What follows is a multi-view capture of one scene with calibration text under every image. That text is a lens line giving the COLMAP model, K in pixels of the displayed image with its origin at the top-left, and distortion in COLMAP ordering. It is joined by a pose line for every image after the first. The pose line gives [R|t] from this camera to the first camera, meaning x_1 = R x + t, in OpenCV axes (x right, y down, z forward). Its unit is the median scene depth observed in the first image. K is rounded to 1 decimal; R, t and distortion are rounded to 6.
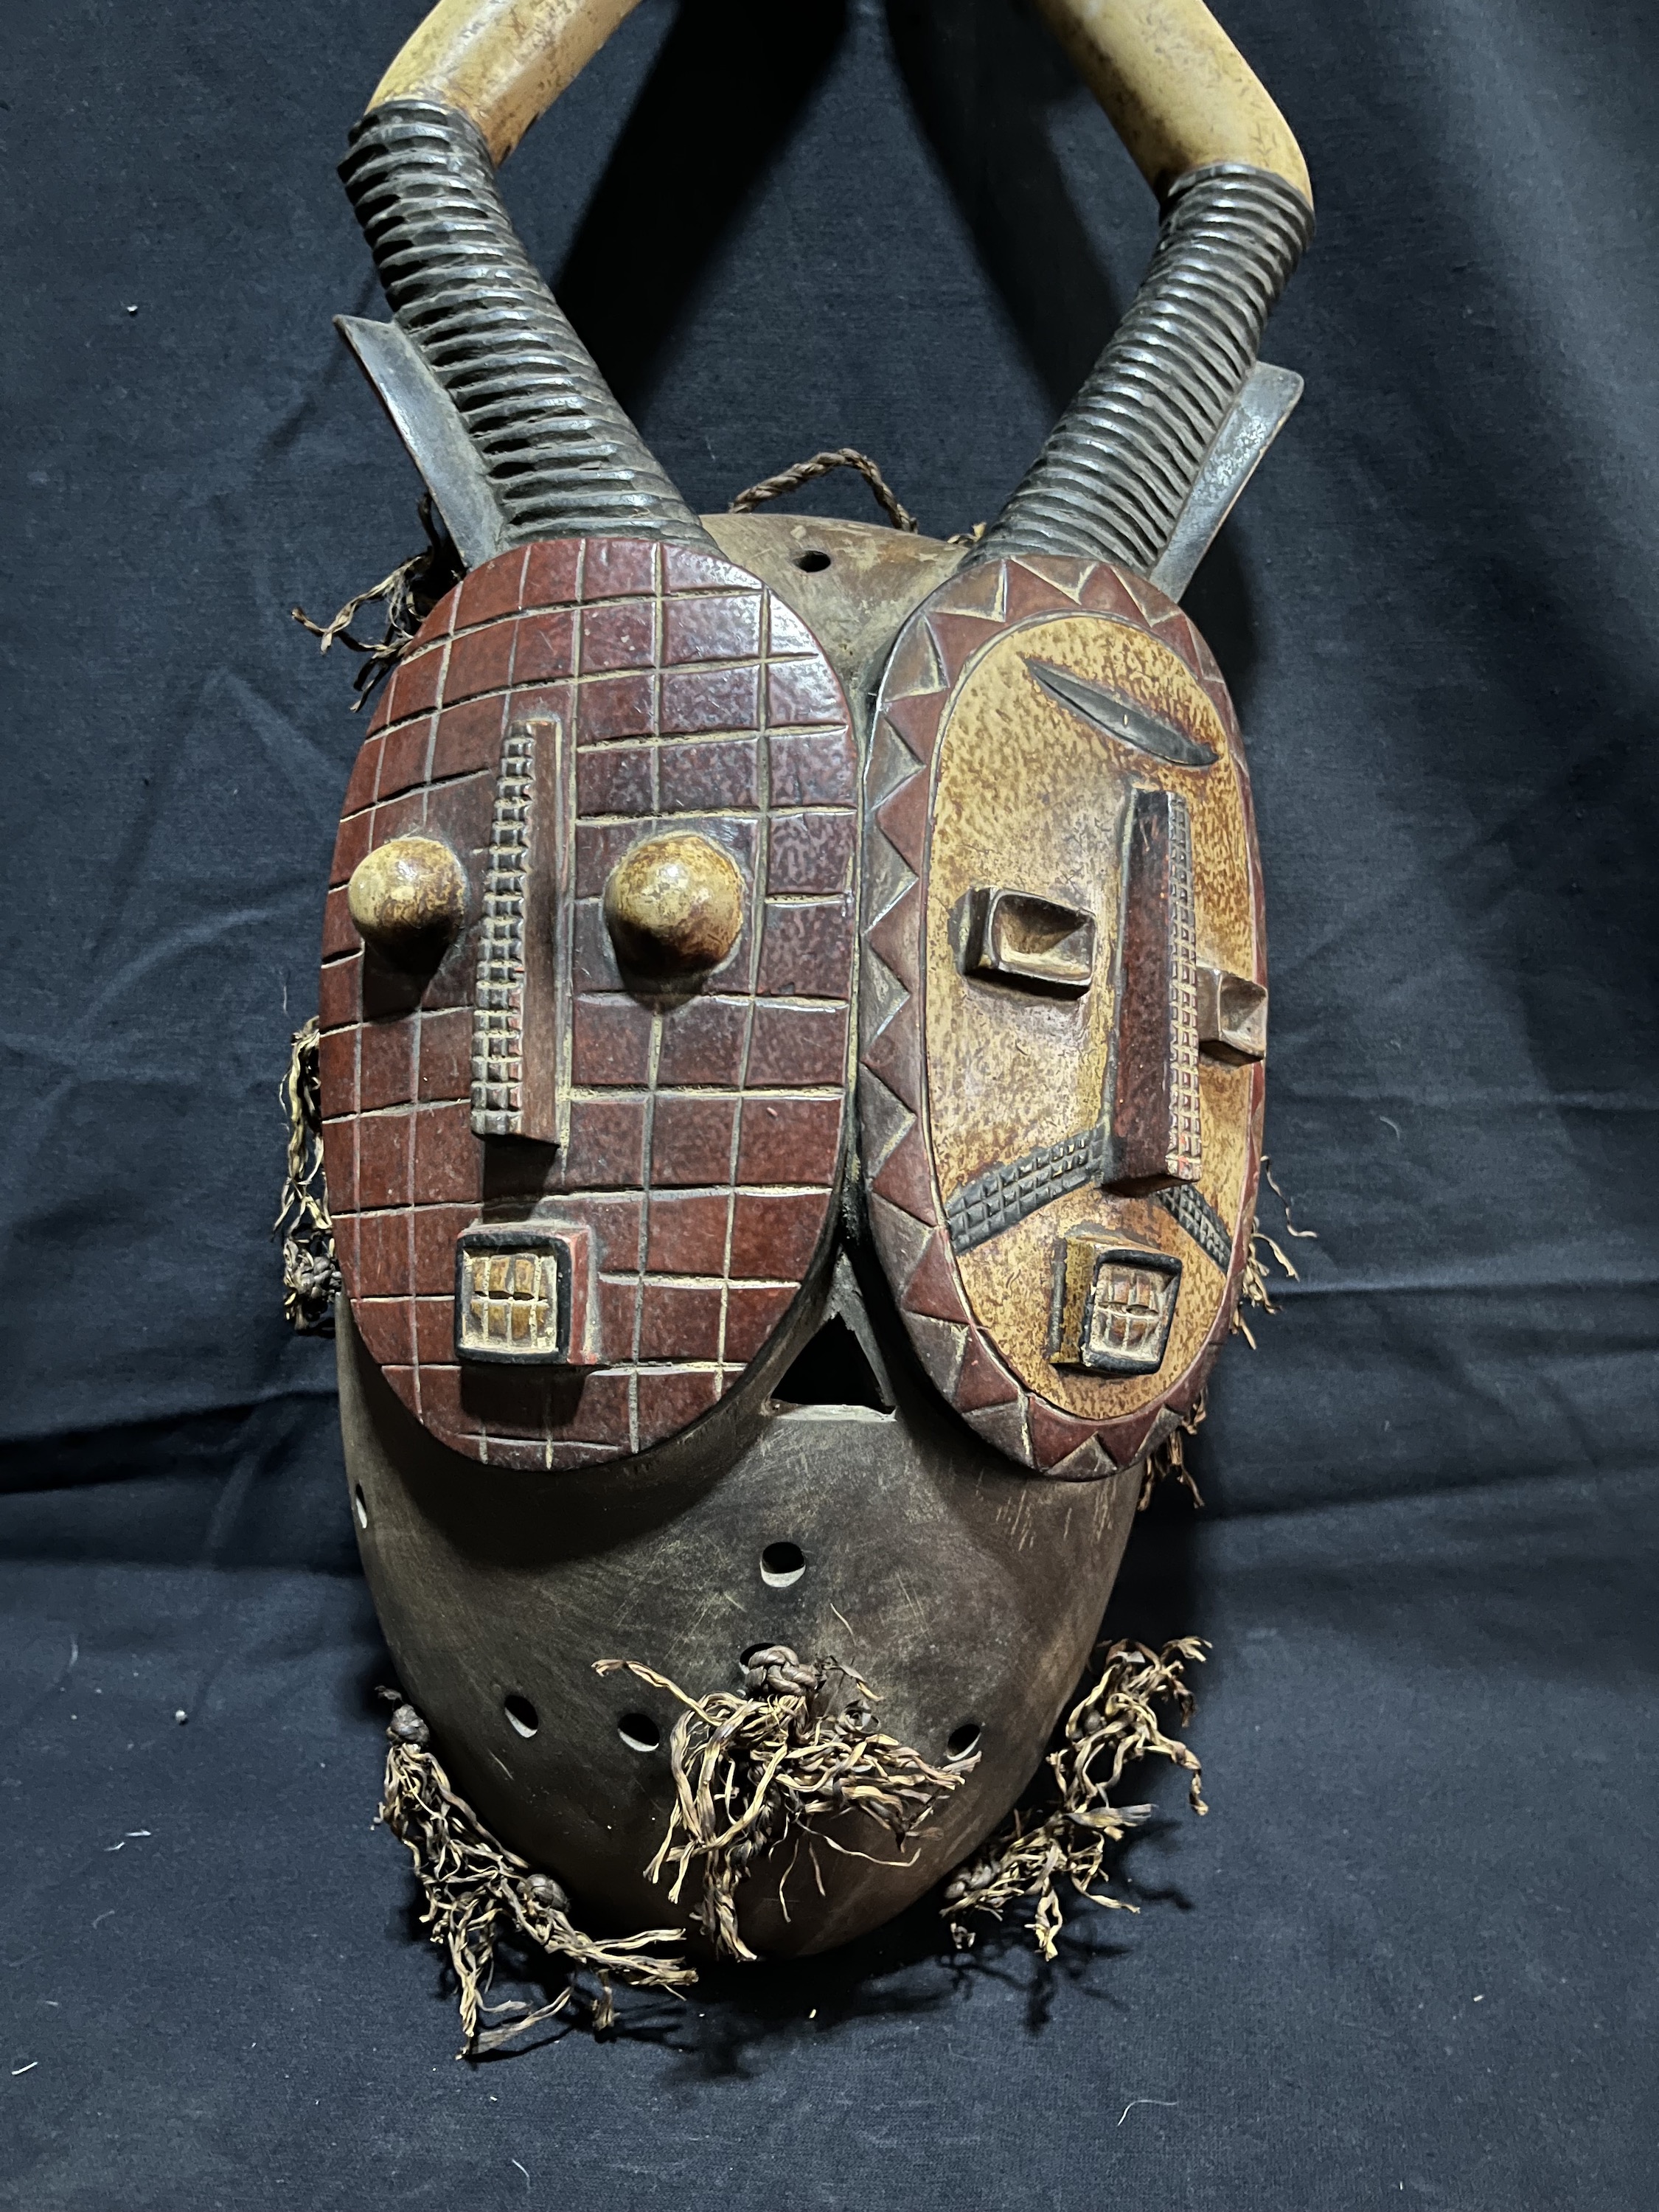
lens RADIAL K [[1710.1, 0, 850.3], [0, 1710.1, 1104.6], [0, 0, 1]] dist [0.035328, -0.049231]
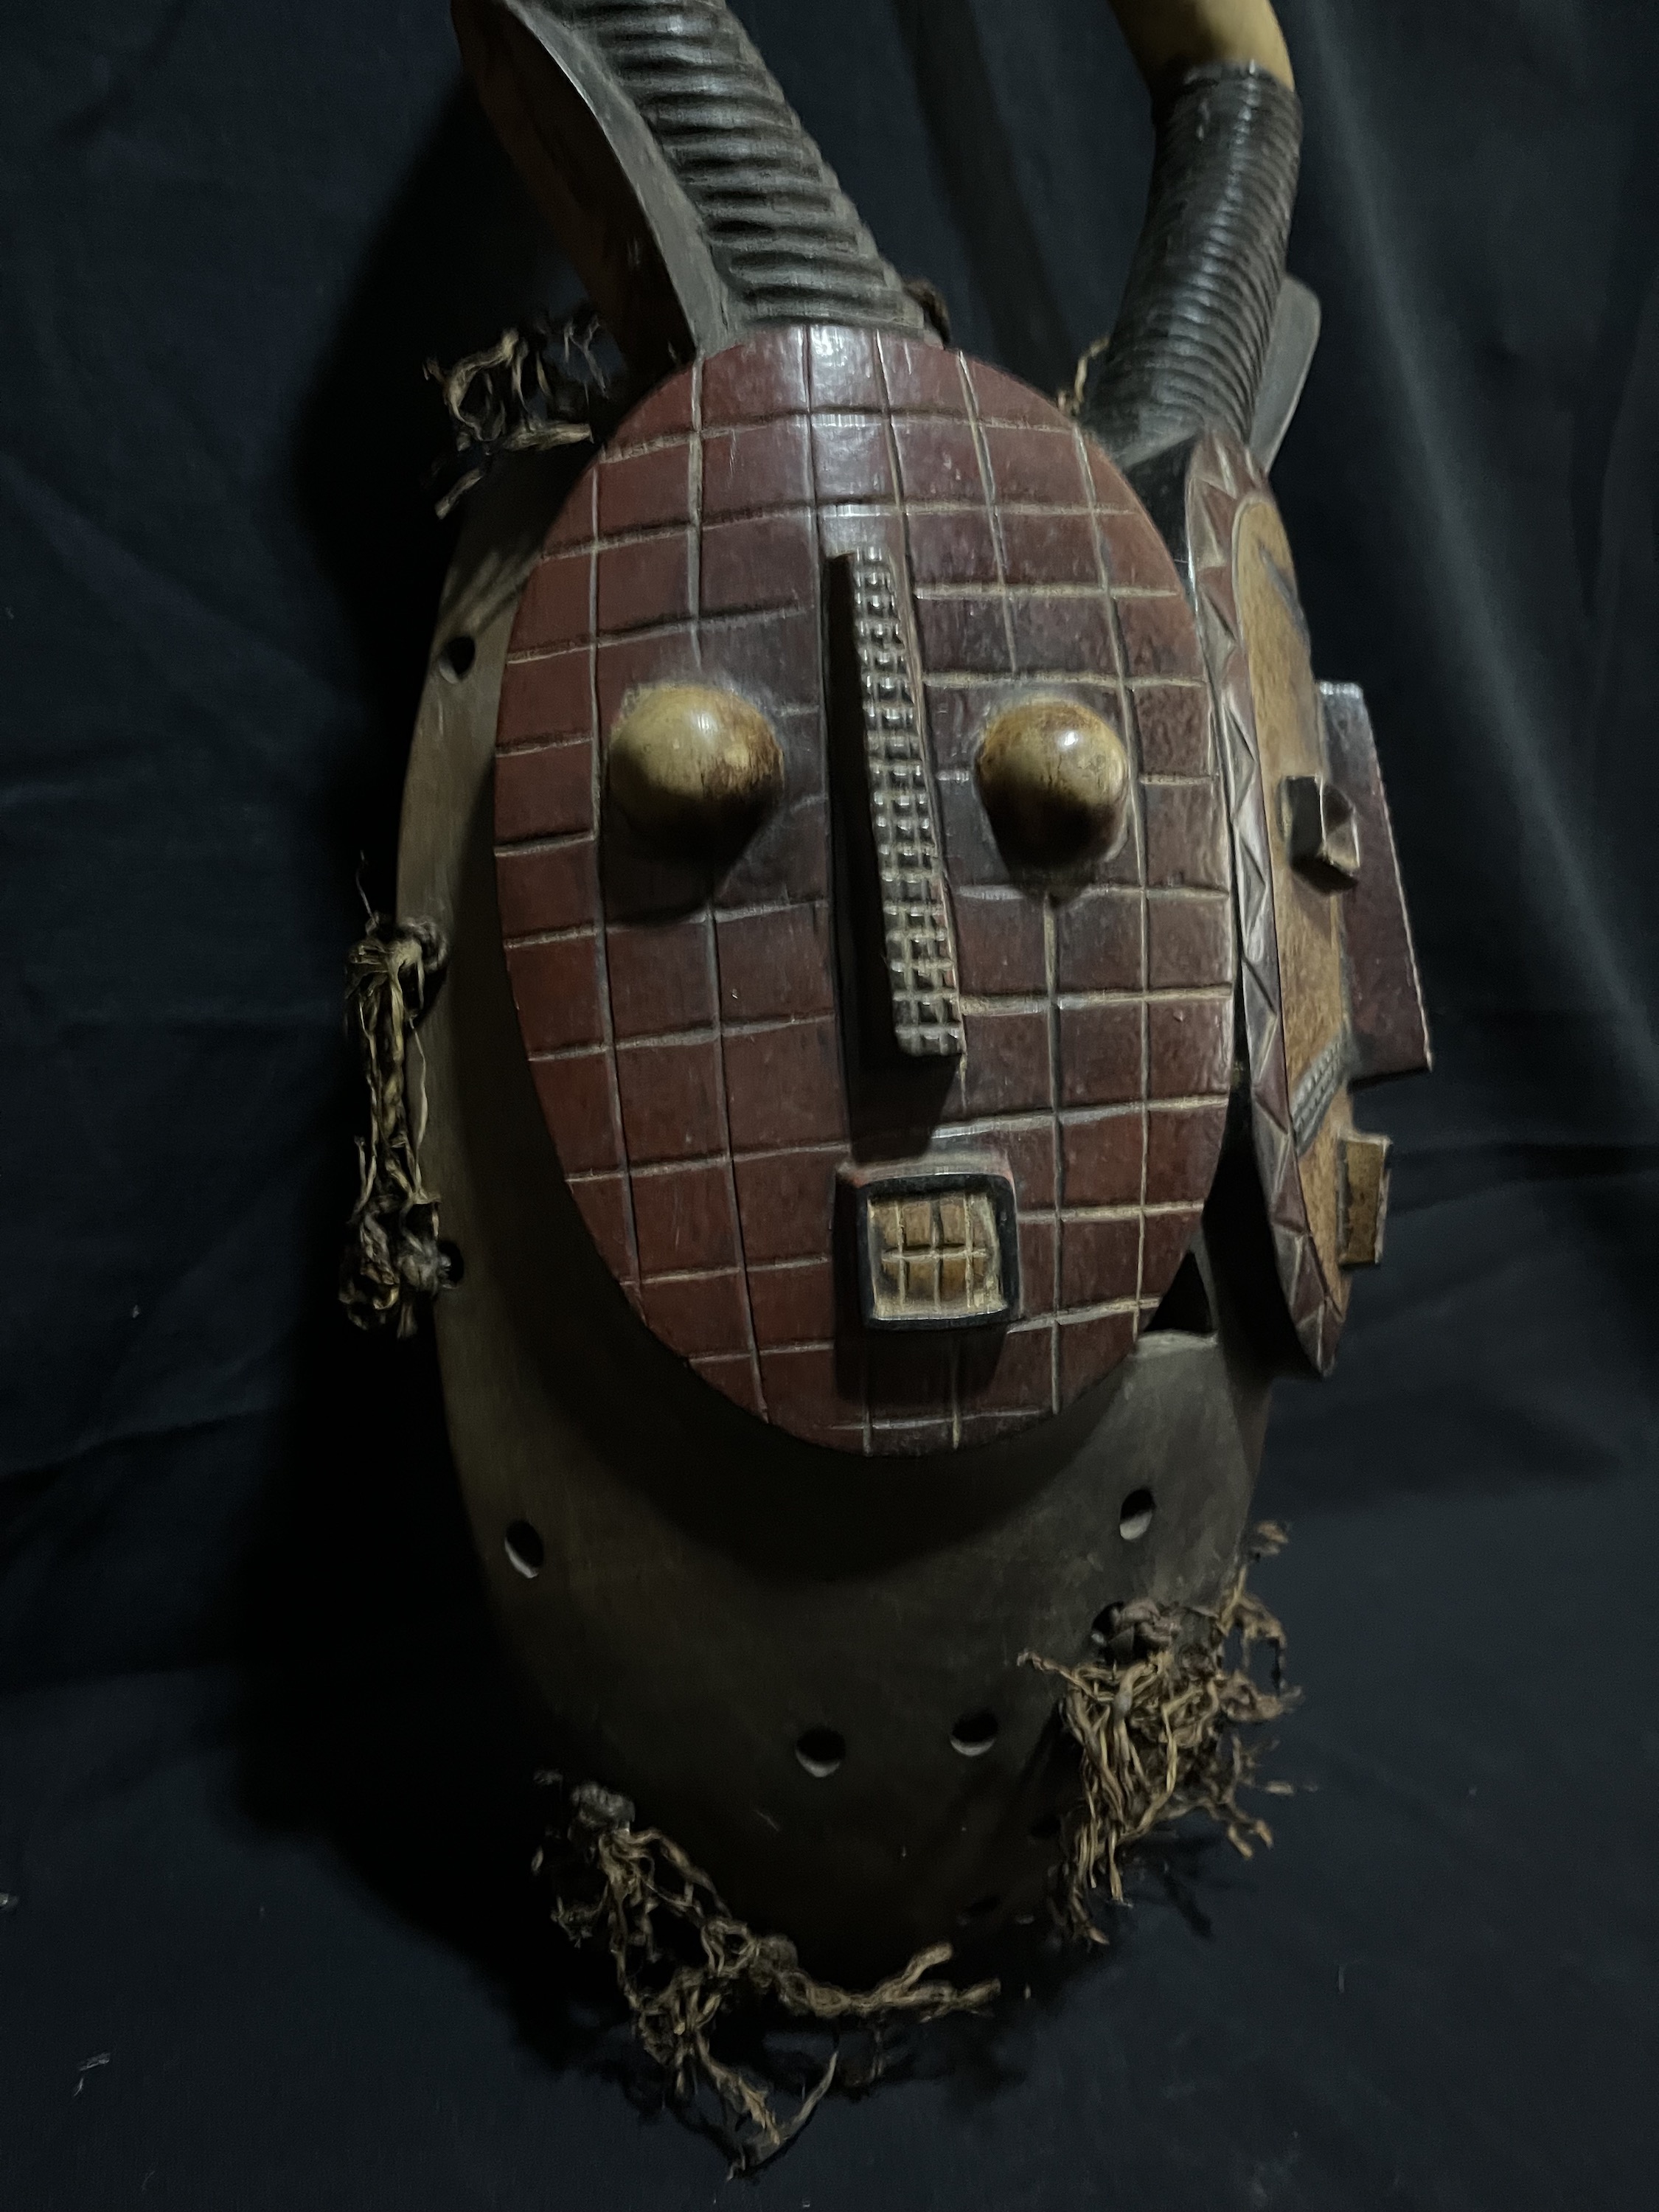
lens RADIAL K [[1710.1, 0, 831.8], [0, 1710.1, 1109.0], [0, 0, 1]] dist [0.035328, -0.049231]
pose [[0.859283, -0.061126, 0.507834, -0.635530], [0.041622, 0.997897, 0.049686, 0.000723], [-0.509803, -0.021557, 0.860021, 0.301531]]
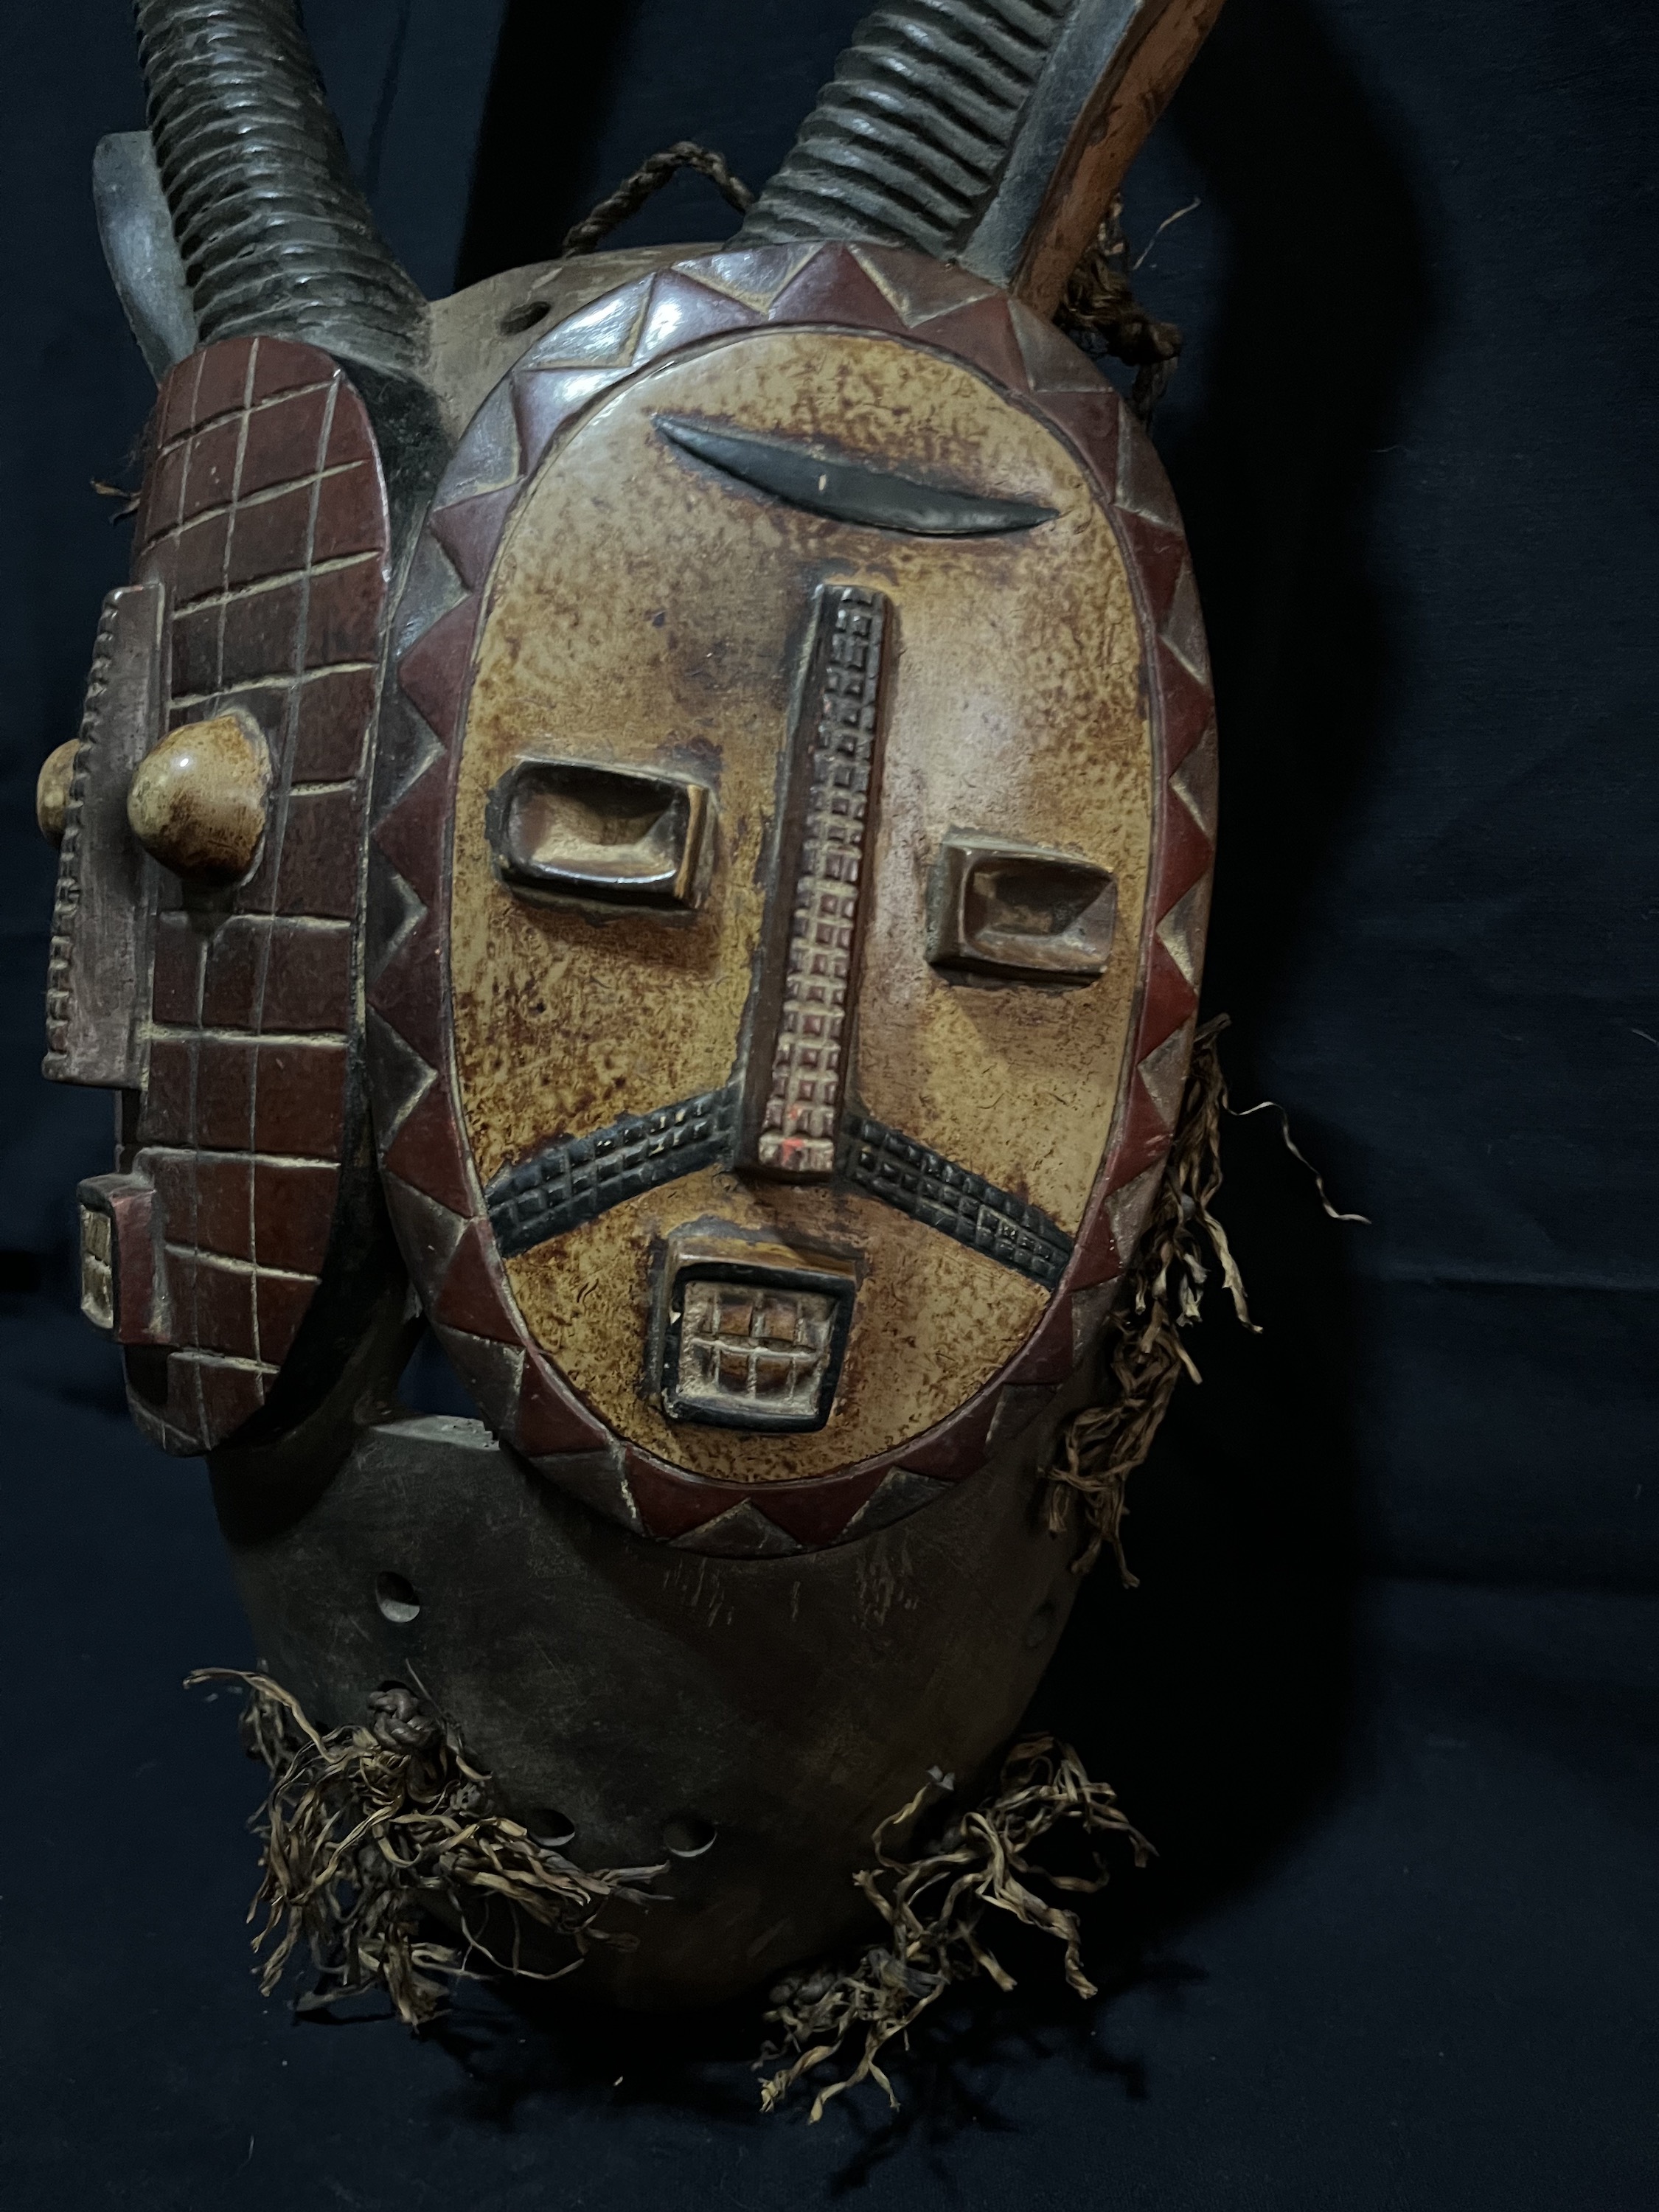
lens RADIAL K [[1710.1, 0, 889.5], [0, 1710.1, 1104.9], [0, 0, 1]] dist [0.035328, -0.049231]
pose [[0.861322, 0.047436, -0.505840, 0.579725], [0.012939, 0.993261, 0.115176, -0.062182], [0.507894, -0.105748, 0.854904, 0.438186]]
